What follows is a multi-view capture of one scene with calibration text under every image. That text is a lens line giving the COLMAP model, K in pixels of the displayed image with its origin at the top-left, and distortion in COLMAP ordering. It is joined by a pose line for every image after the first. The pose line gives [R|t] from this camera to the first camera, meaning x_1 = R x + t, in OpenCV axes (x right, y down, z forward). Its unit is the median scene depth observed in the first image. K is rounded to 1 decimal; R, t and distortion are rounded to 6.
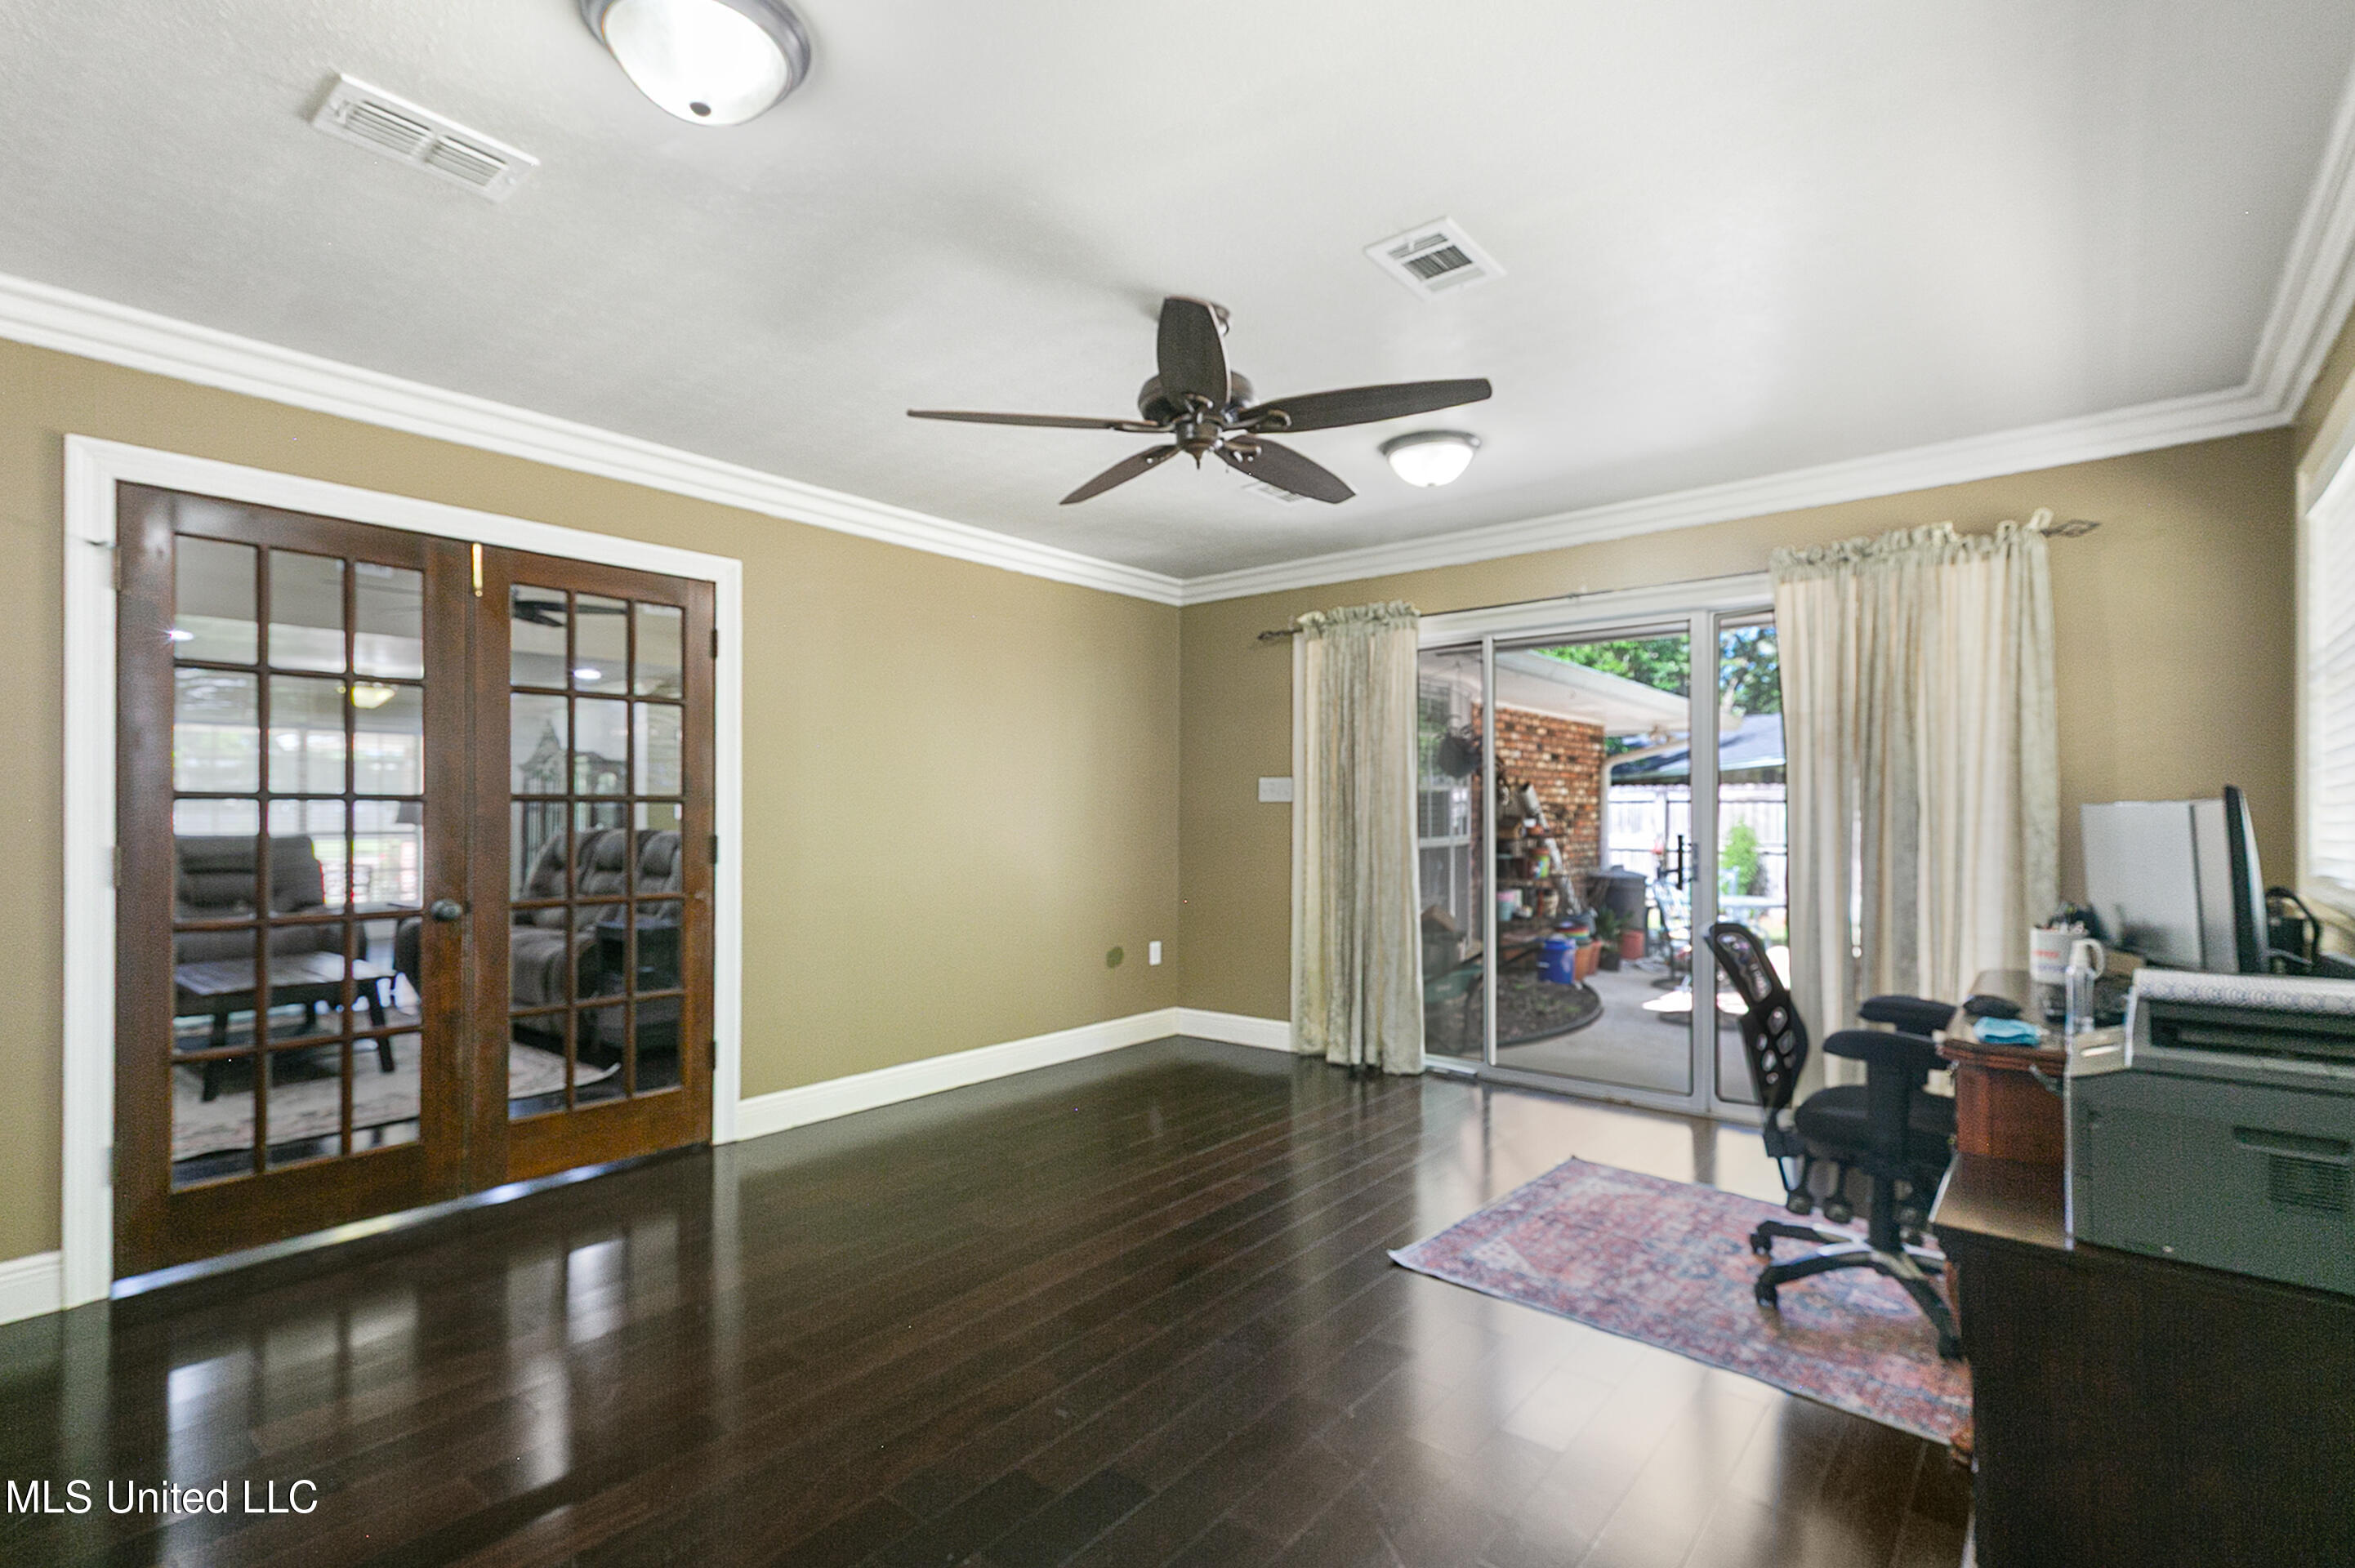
lens RADIAL K [[1118.5, 0, 1177.5], [0, 1118.5, 784.0], [0, 0, 1]] dist [0.001376, 0.000356]
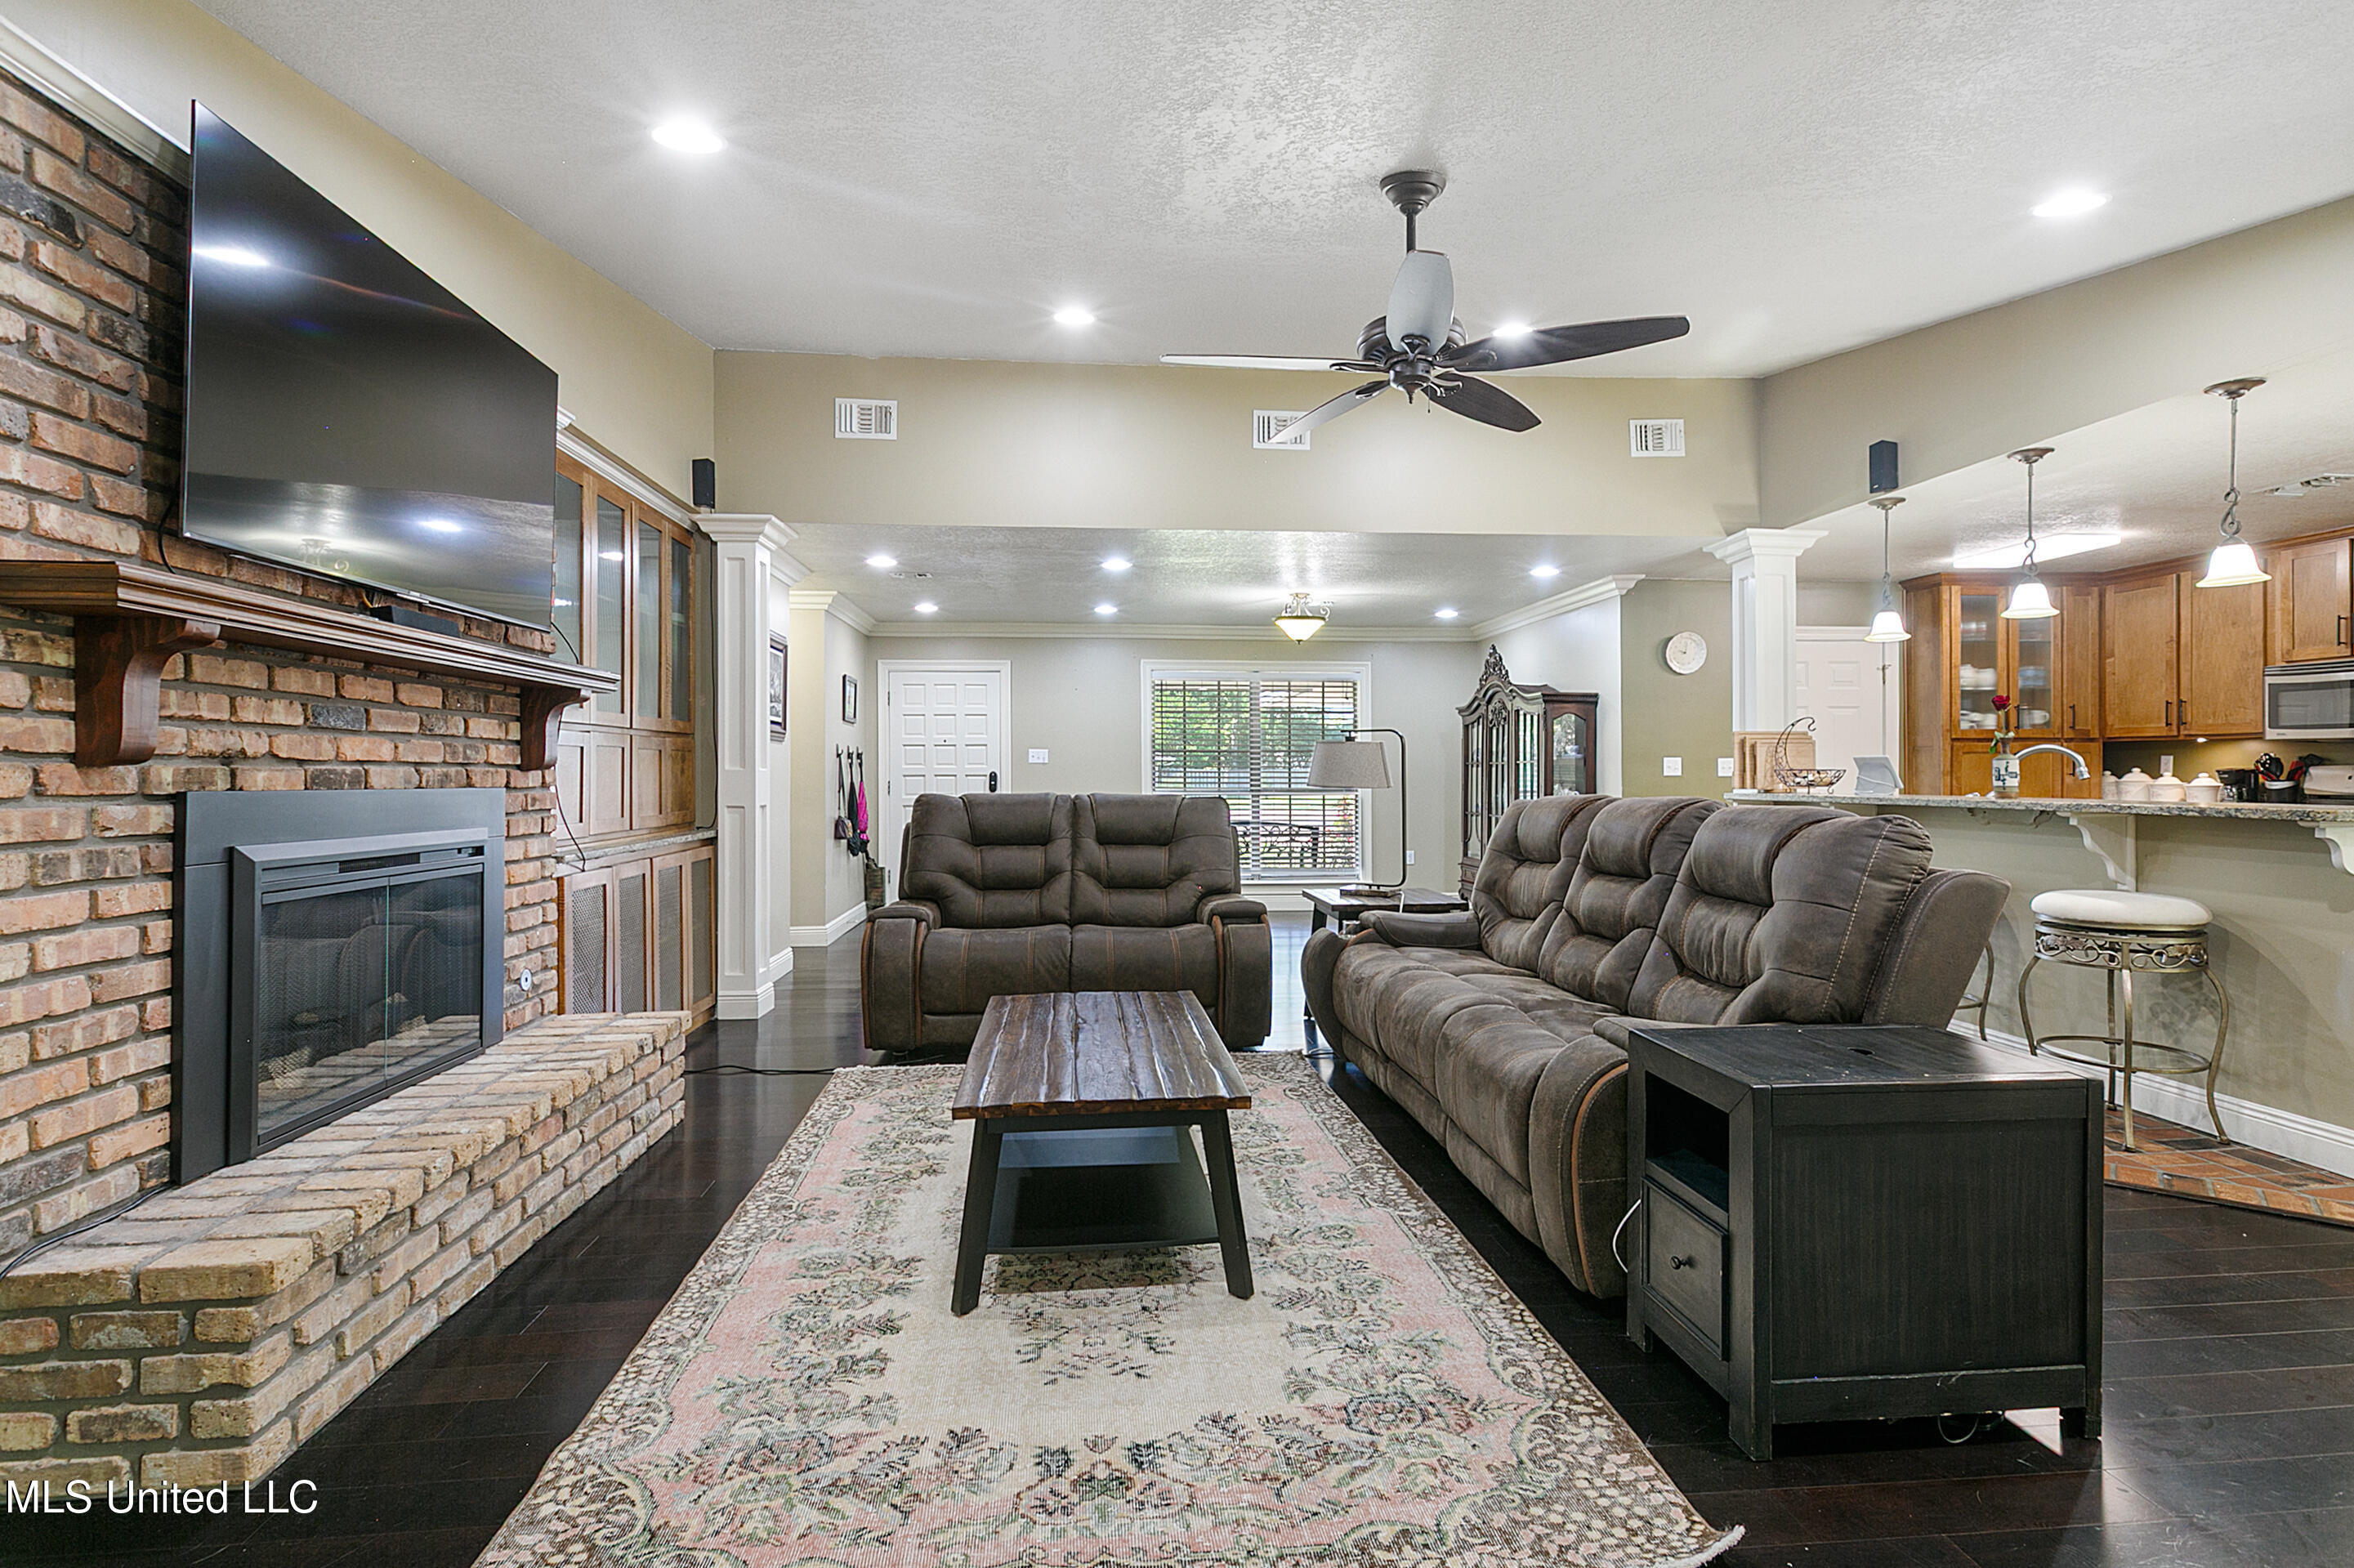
lens RADIAL K [[1072.0, 0, 1177.0], [0, 1072.0, 784.0], [0, 0, 1]] dist [-0.001352, -0.000134]
pose [[0.706878, 0.004383, -0.707322, -0.297625], [0.022774, 0.999321, 0.028952, 0.014325], [0.706969, -0.036574, 0.706298, 0.498845]]
